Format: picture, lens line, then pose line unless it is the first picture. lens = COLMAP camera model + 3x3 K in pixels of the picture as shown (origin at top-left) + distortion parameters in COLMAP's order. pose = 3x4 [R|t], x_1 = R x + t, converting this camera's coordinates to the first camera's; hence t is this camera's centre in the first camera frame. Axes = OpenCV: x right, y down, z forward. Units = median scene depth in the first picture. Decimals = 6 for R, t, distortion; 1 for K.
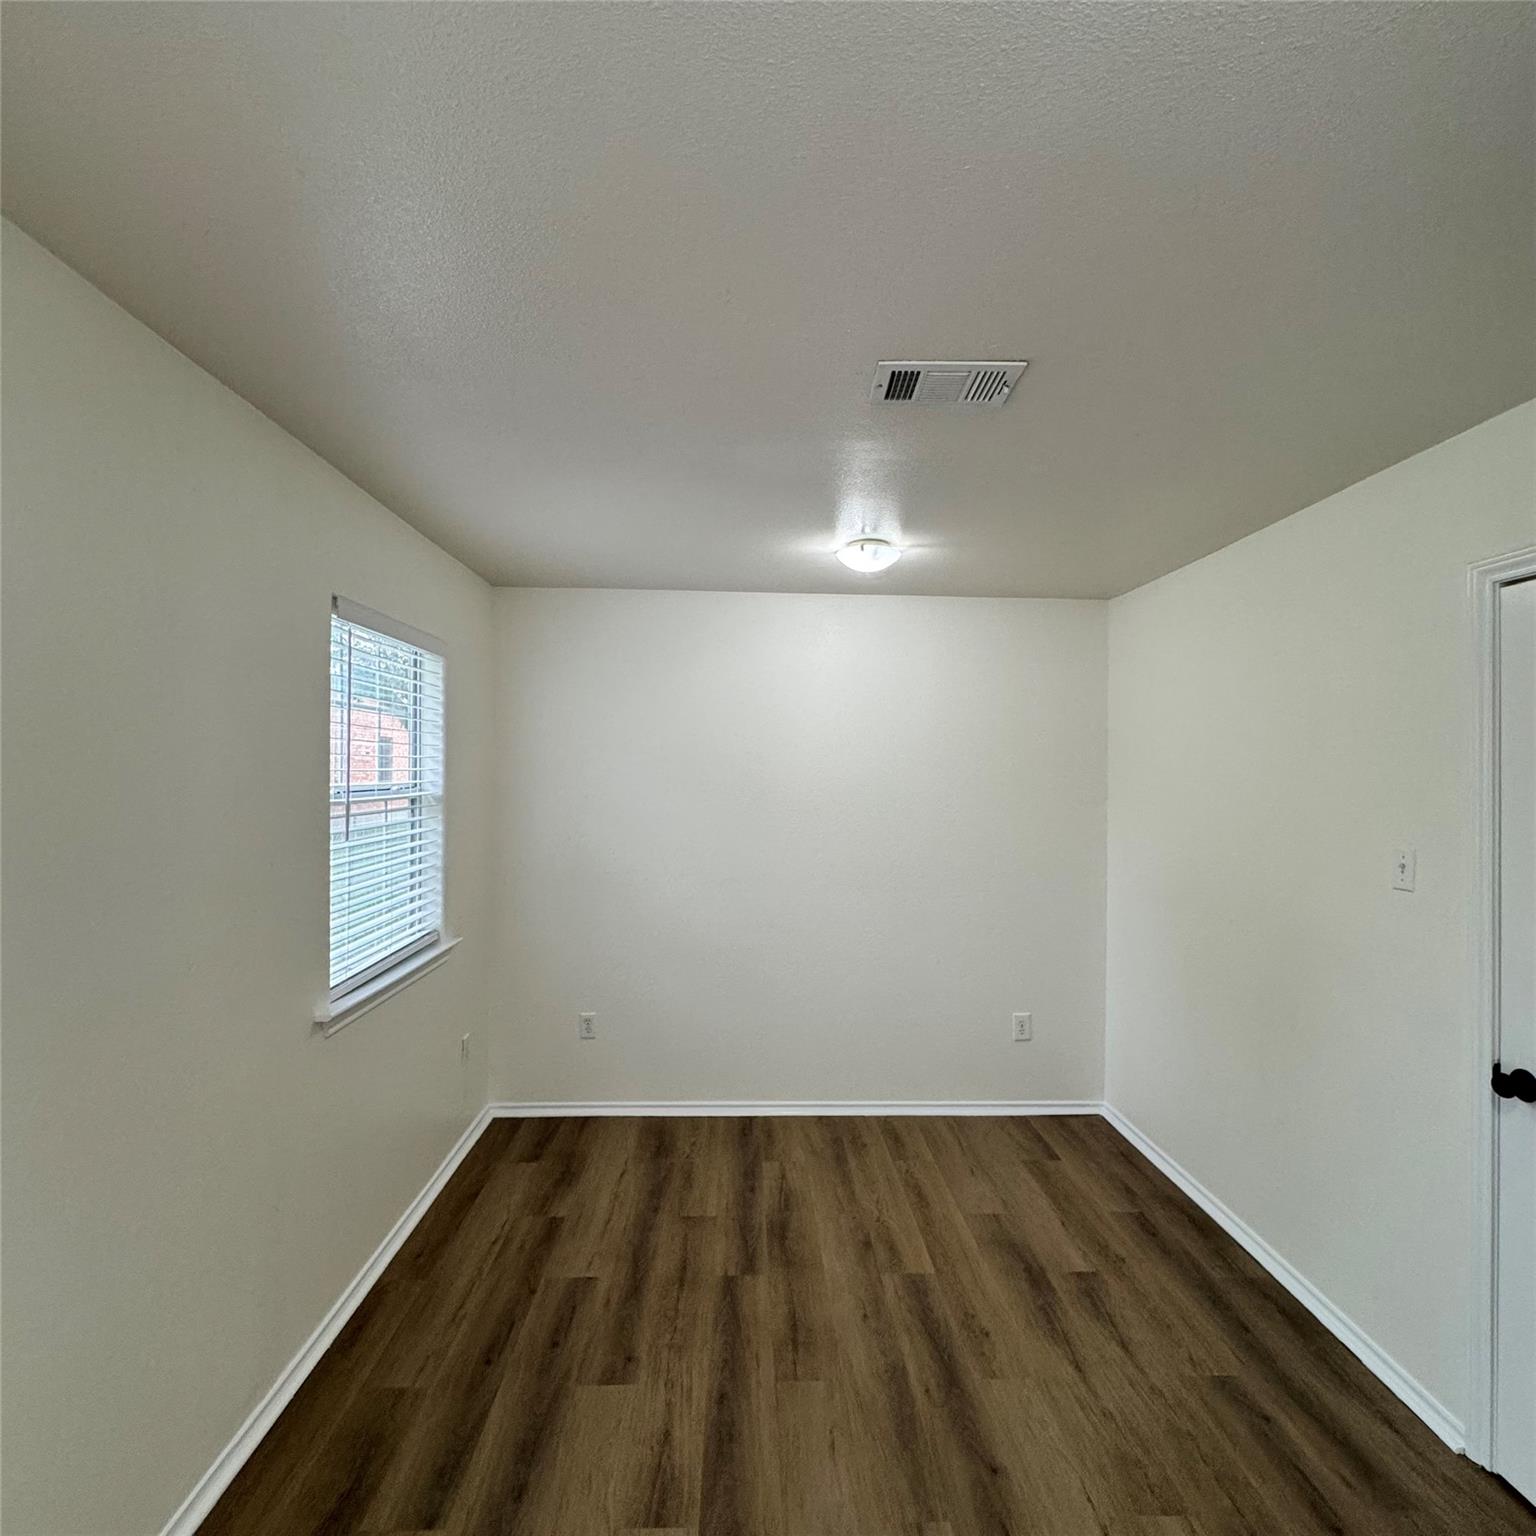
lens RADIAL K [[821.2, 0, 767.7], [0, 821.2, 770.2], [0, 0, 1]] dist [-0.004154, 0.000608]
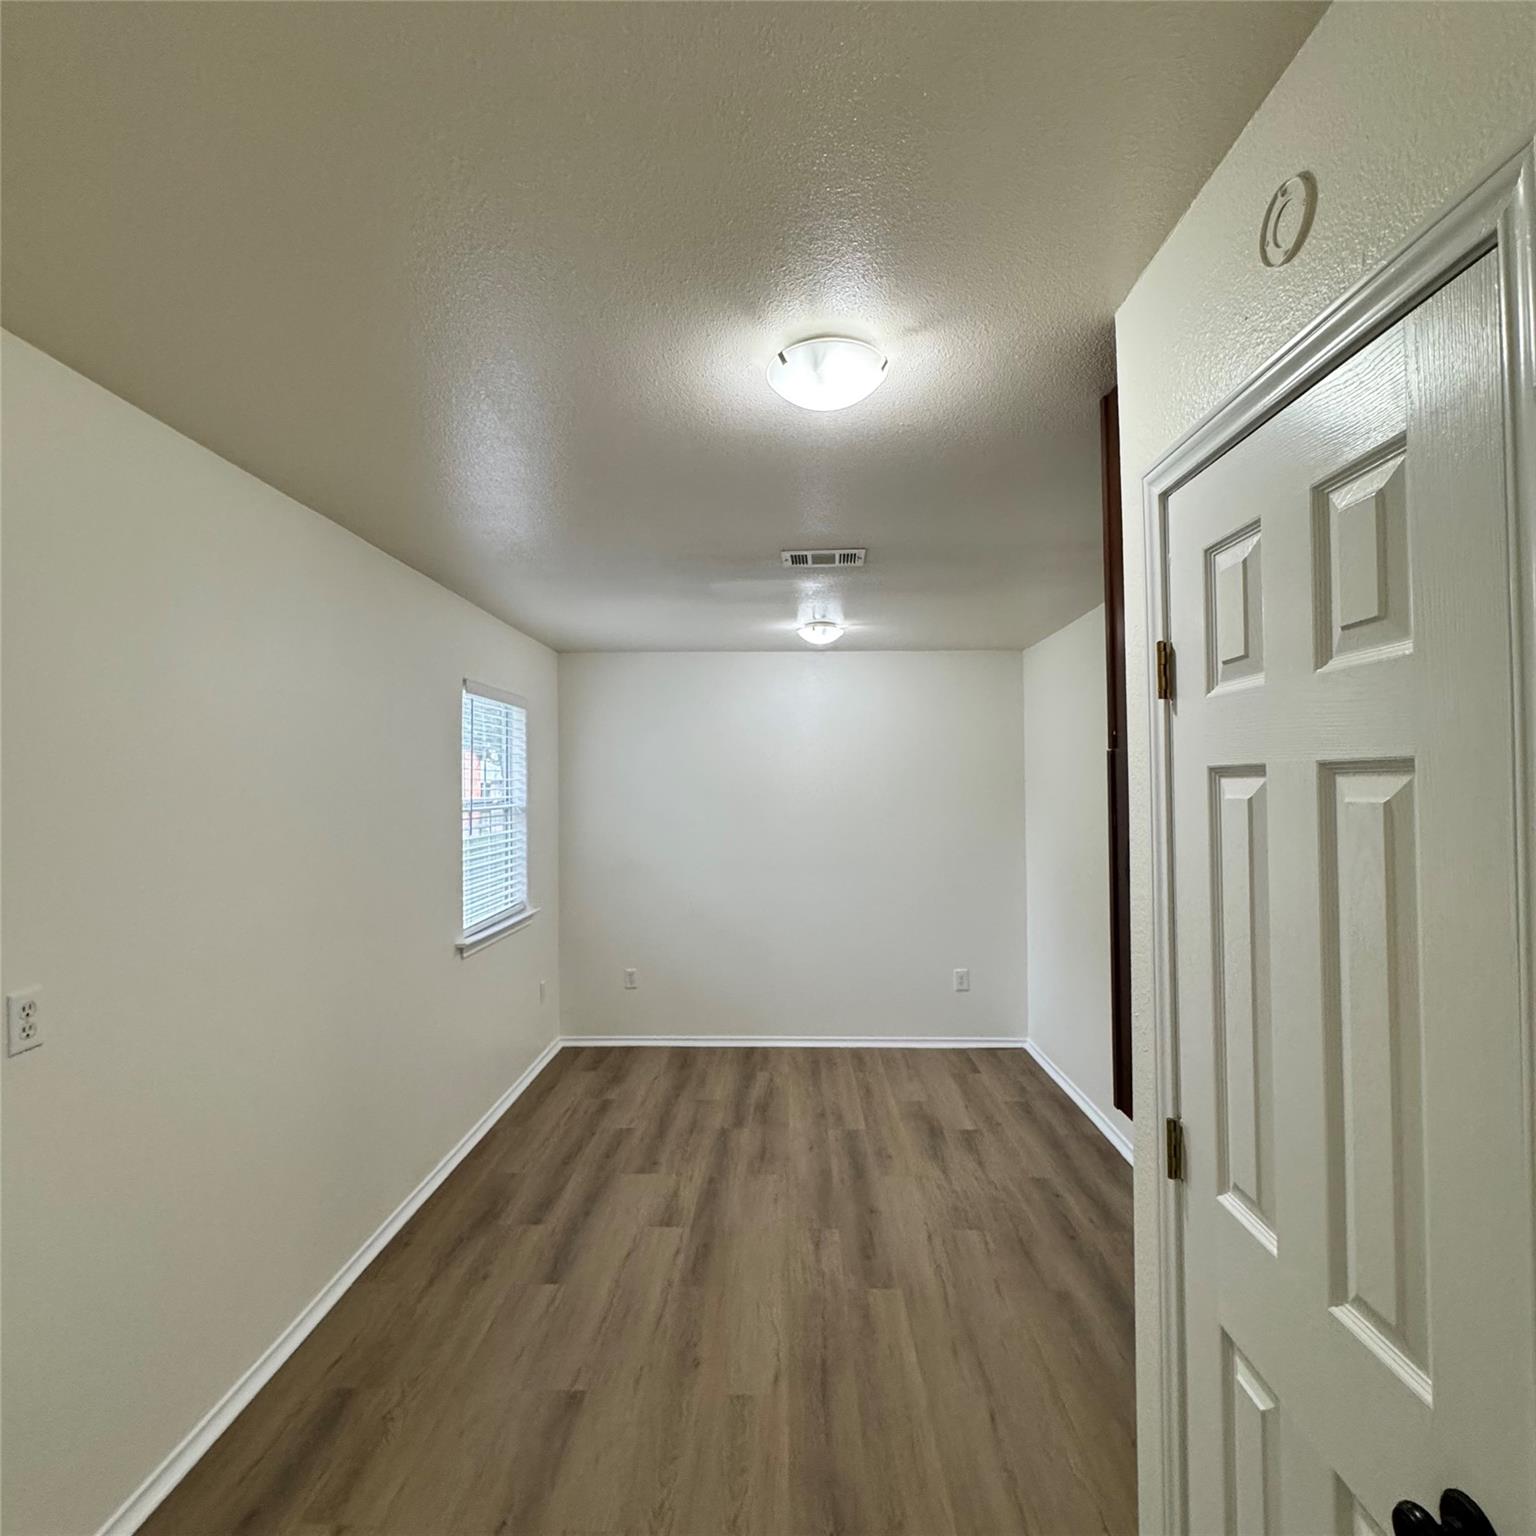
lens RADIAL K [[821.2, 0, 770.6], [0, 821.2, 772.2], [0, 0, 1]] dist [-0.004154, 0.000608]
pose [[0.998301, -0.015966, -0.056044, 0.118322], [0.015055, 0.999748, -0.016642, 0.001536], [0.056296, 0.015769, 0.998290, -0.438781]]
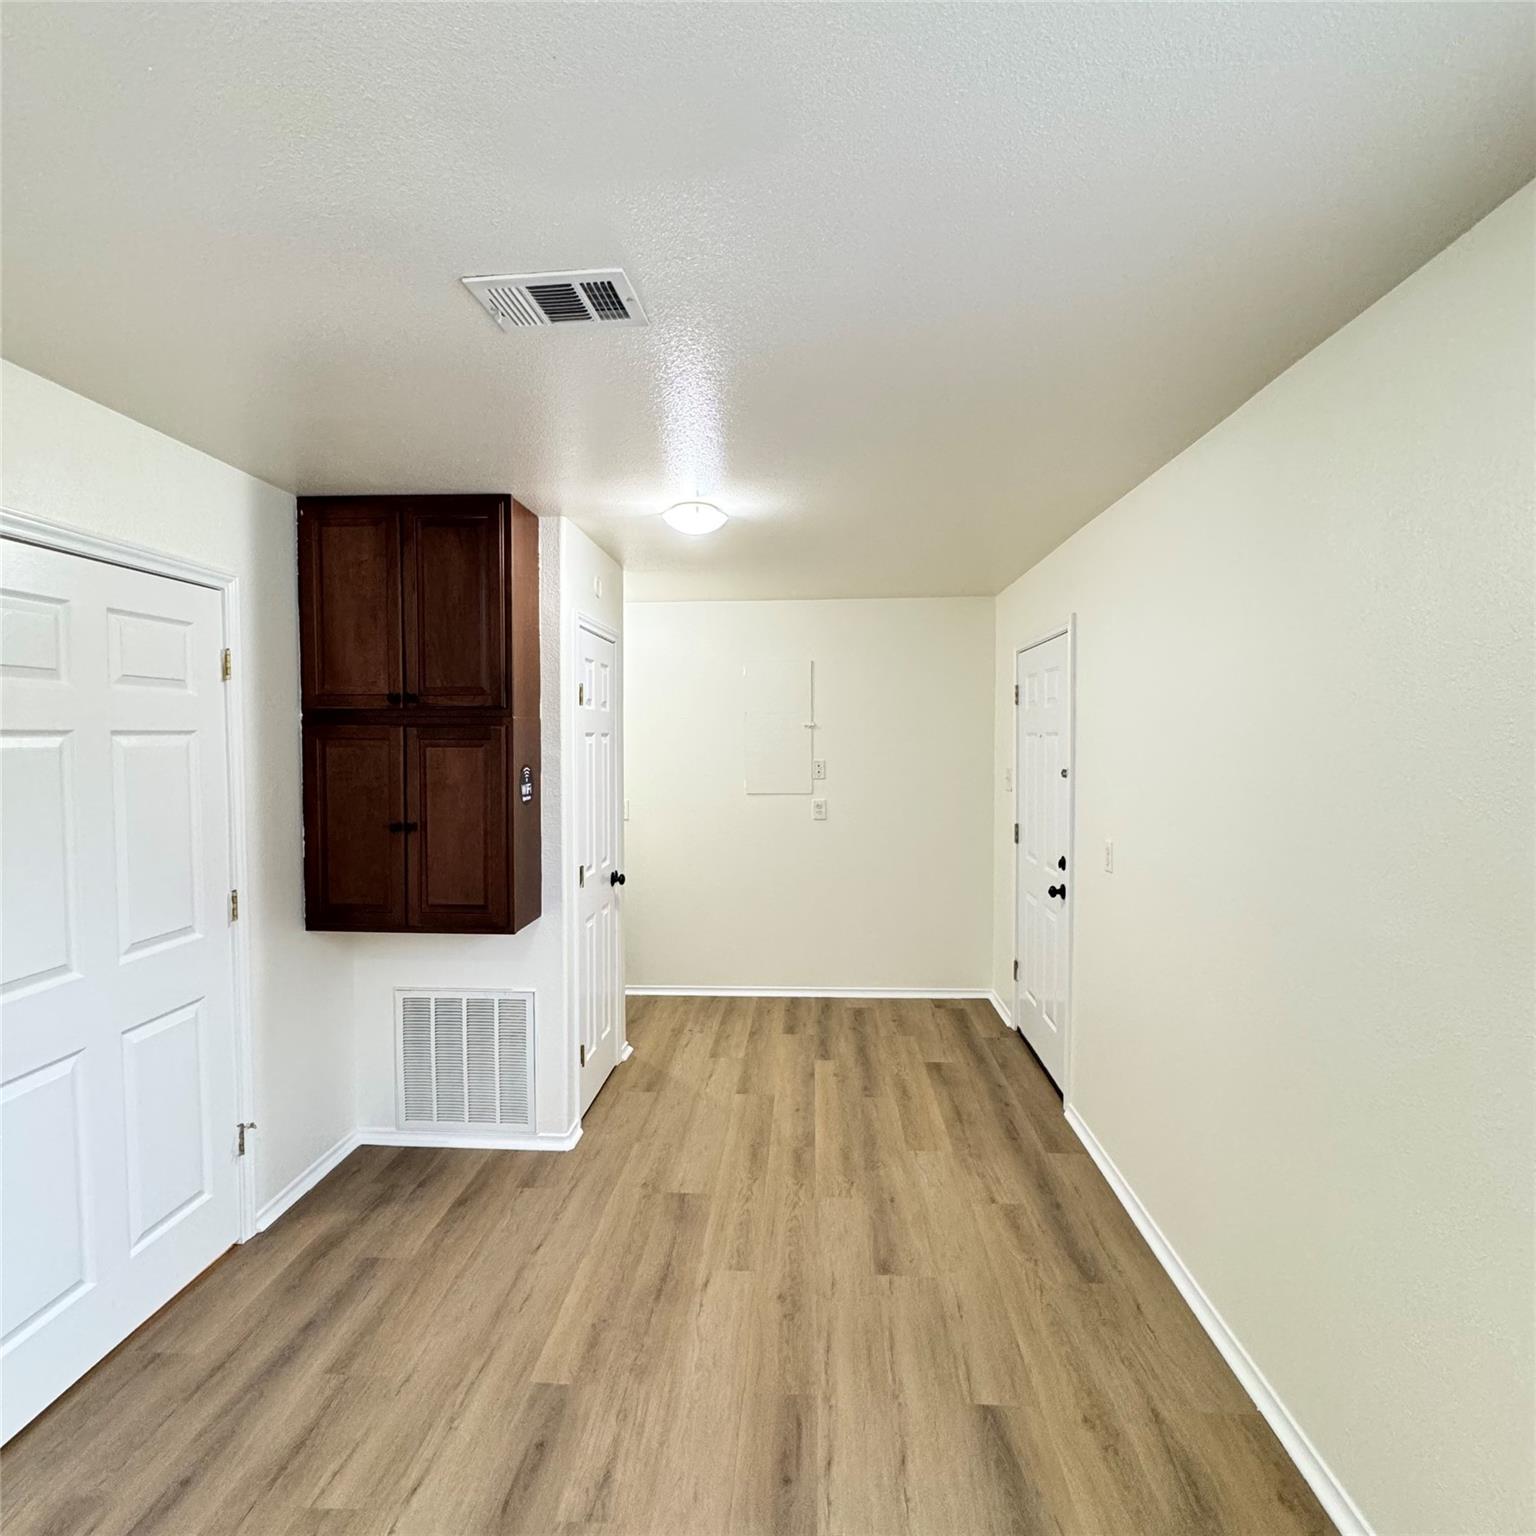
lens RADIAL K [[821.2, 0, 765.0], [0, 821.2, 767.7], [0, 0, 1]] dist [-0.004154, 0.000608]
pose [[-0.995731, -0.013489, 0.091313, -0.057065], [-0.010403, 0.999361, 0.034189, 0.002482], [-0.091716, 0.033093, -0.995235, 1.142571]]
